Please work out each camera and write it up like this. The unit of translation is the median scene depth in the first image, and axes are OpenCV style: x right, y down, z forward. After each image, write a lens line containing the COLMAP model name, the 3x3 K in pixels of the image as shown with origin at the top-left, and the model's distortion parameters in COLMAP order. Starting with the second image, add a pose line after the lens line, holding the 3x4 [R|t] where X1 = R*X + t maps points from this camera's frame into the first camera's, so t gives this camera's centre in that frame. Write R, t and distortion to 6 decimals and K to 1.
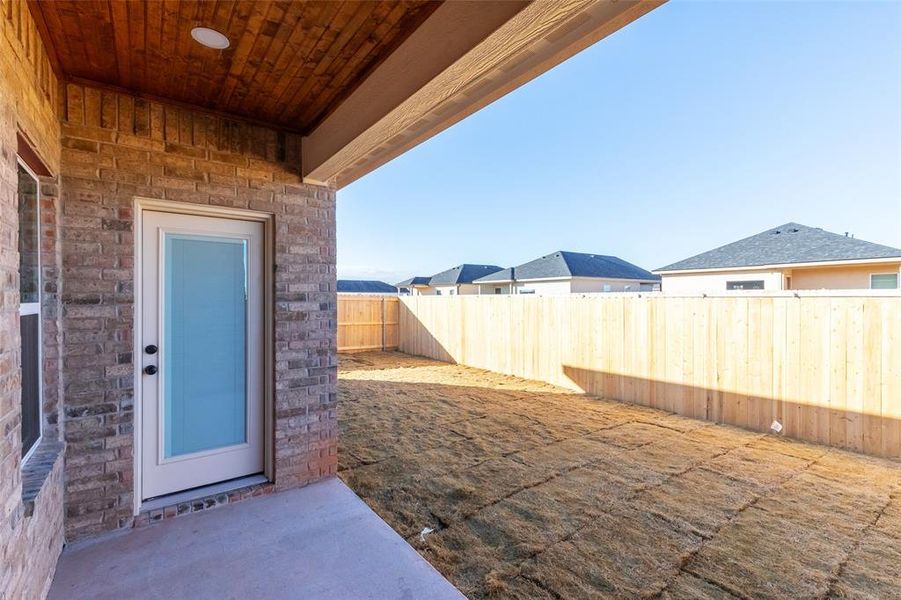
lens RADIAL K [[401.7, 0, 447.0], [0, 401.7, 302.2], [0, 0, 1]] dist [0.003274, 0.000083]
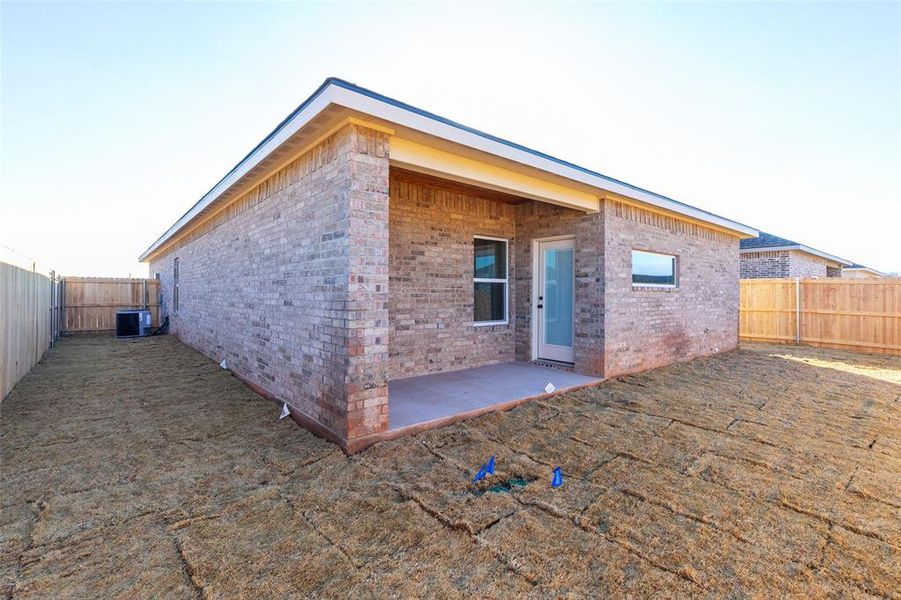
lens RADIAL K [[401.7, 0, 447.0], [0, 401.7, 302.2], [0, 0, 1]] dist [0.003274, 0.000083]
pose [[0.070729, 0.027918, -0.997105, 1.693188], [-0.006012, 0.999602, 0.027562, 0.076842], [0.997477, 0.004045, 0.070868, 0.243834]]
